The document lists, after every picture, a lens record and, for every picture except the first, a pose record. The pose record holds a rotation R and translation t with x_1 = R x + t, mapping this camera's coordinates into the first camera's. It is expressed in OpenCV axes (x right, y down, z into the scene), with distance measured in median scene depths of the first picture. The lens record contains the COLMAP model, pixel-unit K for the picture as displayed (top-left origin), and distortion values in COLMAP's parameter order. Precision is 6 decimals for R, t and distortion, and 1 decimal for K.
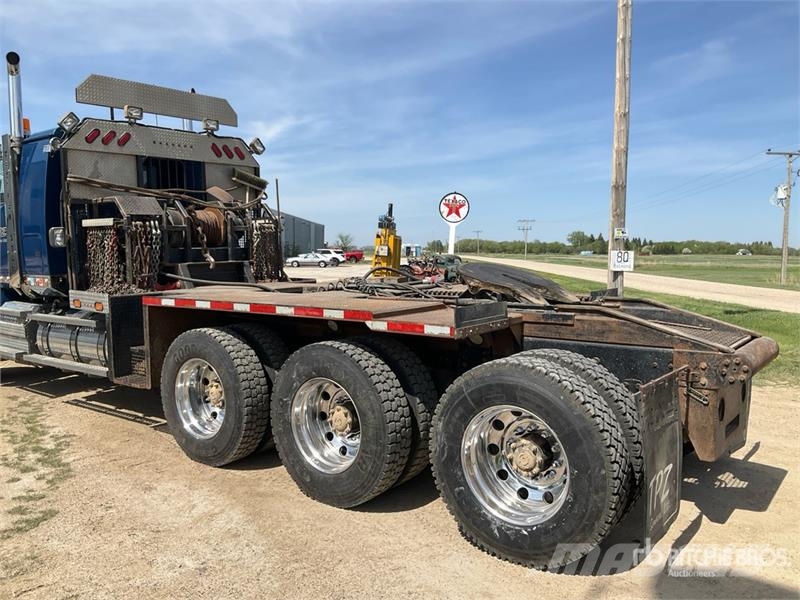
lens RADIAL K [[666.9, 0, 399.6], [0, 666.9, 296.8], [0, 0, 1]] dist [0.104506, -0.232328]
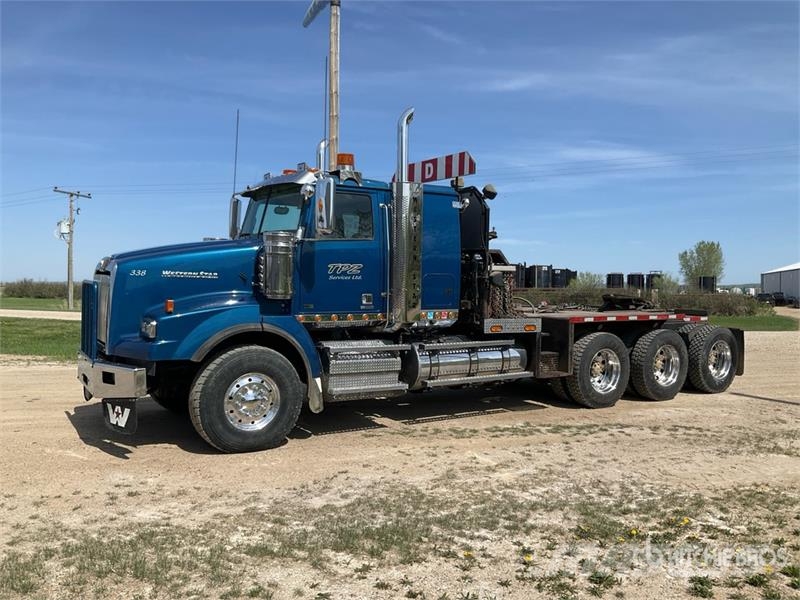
lens RADIAL K [[668.1, 0, 399.3], [0, 668.1, 295.4], [0, 0, 1]] dist [0.107903, -0.250122]
pose [[0.336805, -0.013605, 0.941476, -2.381008], [0.054068, 0.998525, -0.004913, -0.079684], [-0.940021, 0.052558, 0.337044, 0.982405]]
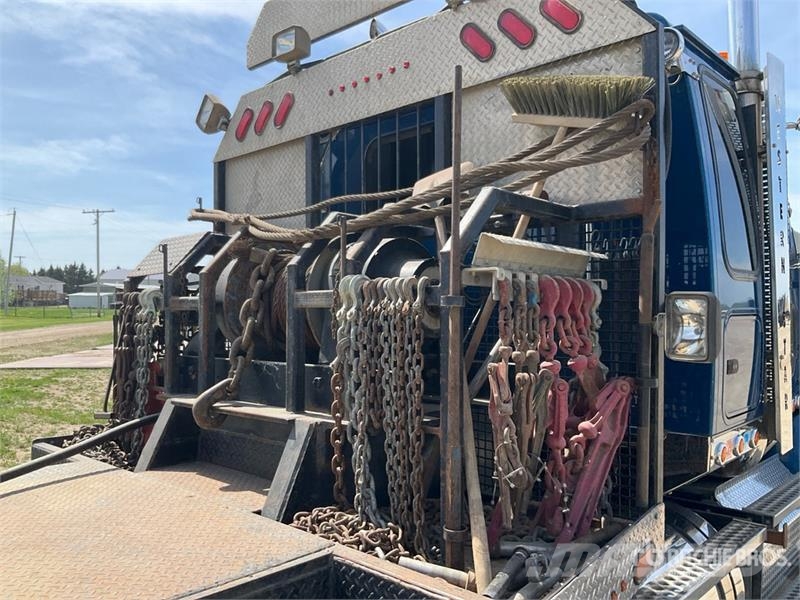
lens RADIAL K [[666.9, 0, 399.6], [0, 666.9, 296.8], [0, 0, 1]] dist [0.104506, -0.232328]
pose [[-0.098372, -0.010059, -0.995099, 0.054313], [-0.076231, 0.997087, -0.002543, -0.161582], [0.992226, 0.075607, -0.098852, 1.635733]]
